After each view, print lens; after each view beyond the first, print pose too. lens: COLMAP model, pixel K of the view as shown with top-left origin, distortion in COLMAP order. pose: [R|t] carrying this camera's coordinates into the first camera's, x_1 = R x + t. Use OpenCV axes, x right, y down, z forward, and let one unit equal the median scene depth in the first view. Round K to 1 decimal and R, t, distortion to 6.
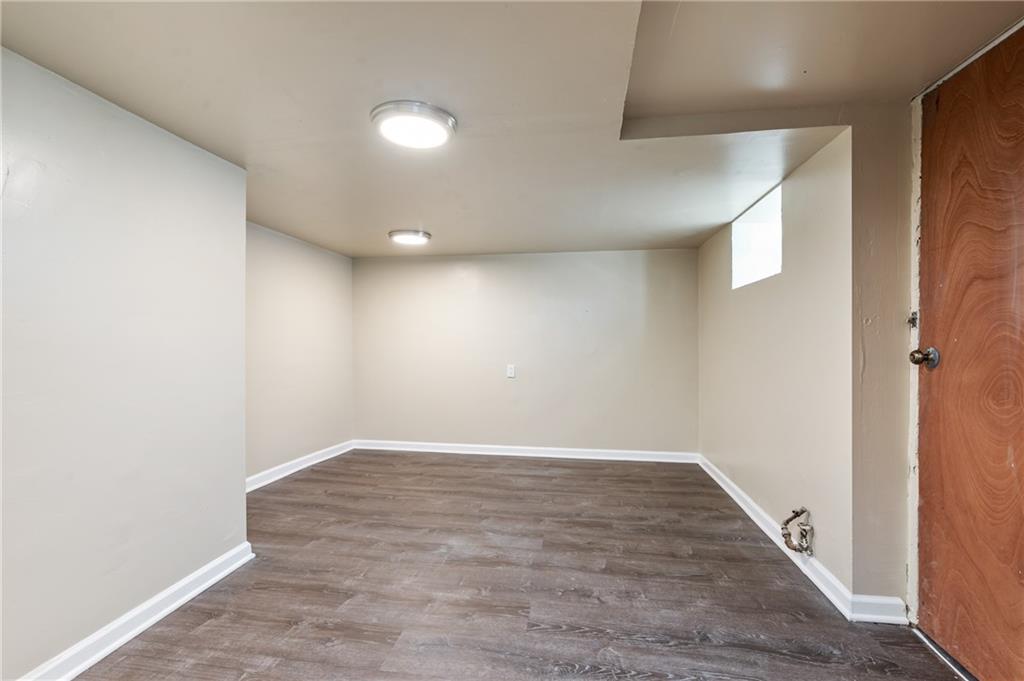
lens RADIAL K [[436.2, 0, 512.0], [0, 436.2, 340.5], [0, 0, 1]] dist [-0.000567, 0.000151]
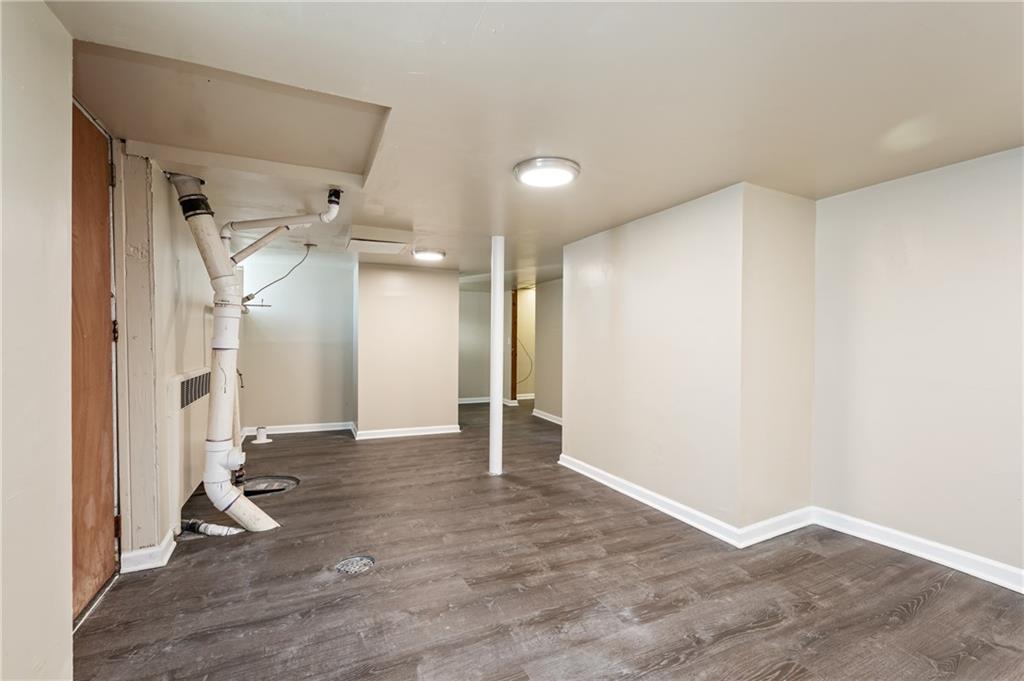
lens RADIAL K [[436.2, 0, 512.0], [0, 436.2, 340.5], [0, 0, 1]] dist [-0.000567, 0.000151]
pose [[-0.822891, -0.005423, -0.568173, 0.527729], [-0.005535, 0.999984, -0.001528, 0.003368], [0.568172, 0.001887, -0.822907, 1.801253]]
